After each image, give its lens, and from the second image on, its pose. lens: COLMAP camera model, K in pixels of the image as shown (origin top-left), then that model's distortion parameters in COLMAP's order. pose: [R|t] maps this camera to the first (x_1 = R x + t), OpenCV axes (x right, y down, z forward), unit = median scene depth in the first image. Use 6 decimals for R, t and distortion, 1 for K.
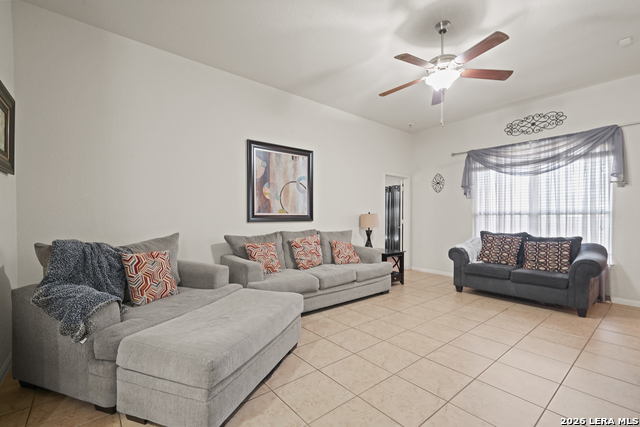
lens RADIAL K [[281.1, 0, 319.8], [0, 281.1, 217.5], [0, 0, 1]] dist [0.013050, 0.000326]
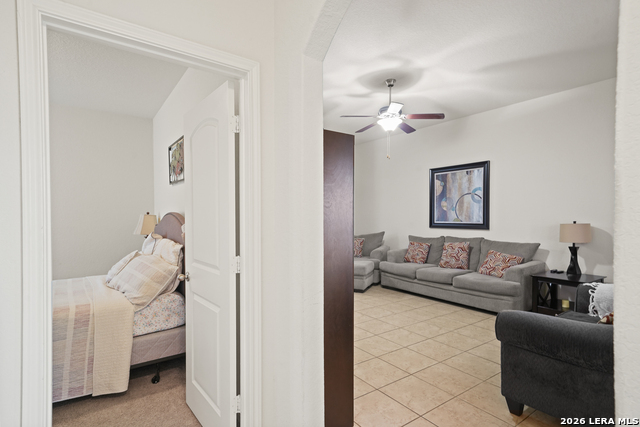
lens RADIAL K [[322.8, 0, 320.6], [0, 322.8, 220.6], [0, 0, 1]] dist [0.019885, 0.000030]
pose [[-0.068612, 0.016022, -0.997515, 1.286672], [-0.001717, 0.999868, 0.016178, -0.041185], [0.997642, 0.002822, -0.068575, 0.520794]]
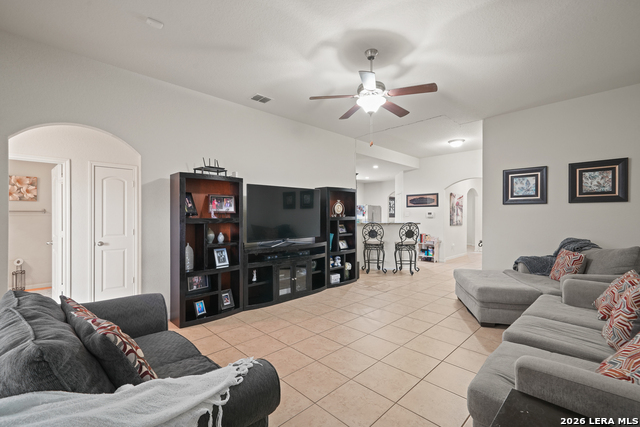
lens RADIAL K [[281.1, 0, 319.8], [0, 281.1, 217.5], [0, 0, 1]] dist [0.013050, 0.000326]
pose [[-0.995617, 0.003045, -0.093474, 0.480976], [0.002108, 0.999947, 0.010124, -0.041907], [0.093500, 0.009883, -0.995570, 1.360114]]
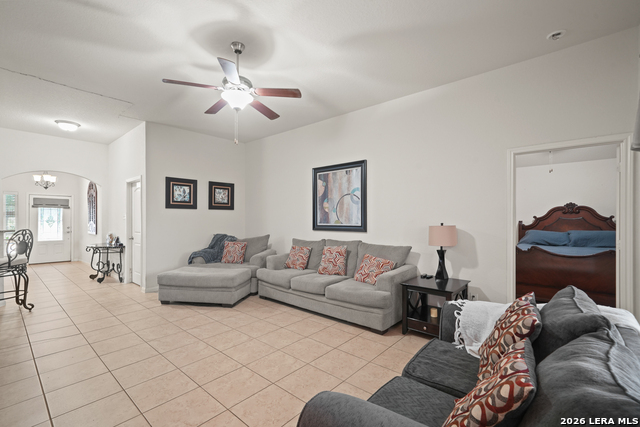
lens RADIAL K [[281.1, 0, 319.8], [0, 281.1, 217.5], [0, 0, 1]] dist [0.013050, 0.000326]
pose [[0.167574, -0.000483, -0.985859, 0.979948], [-0.001235, 0.999999, -0.000699, -0.039920], [0.985859, 0.001334, 0.167574, 0.743626]]
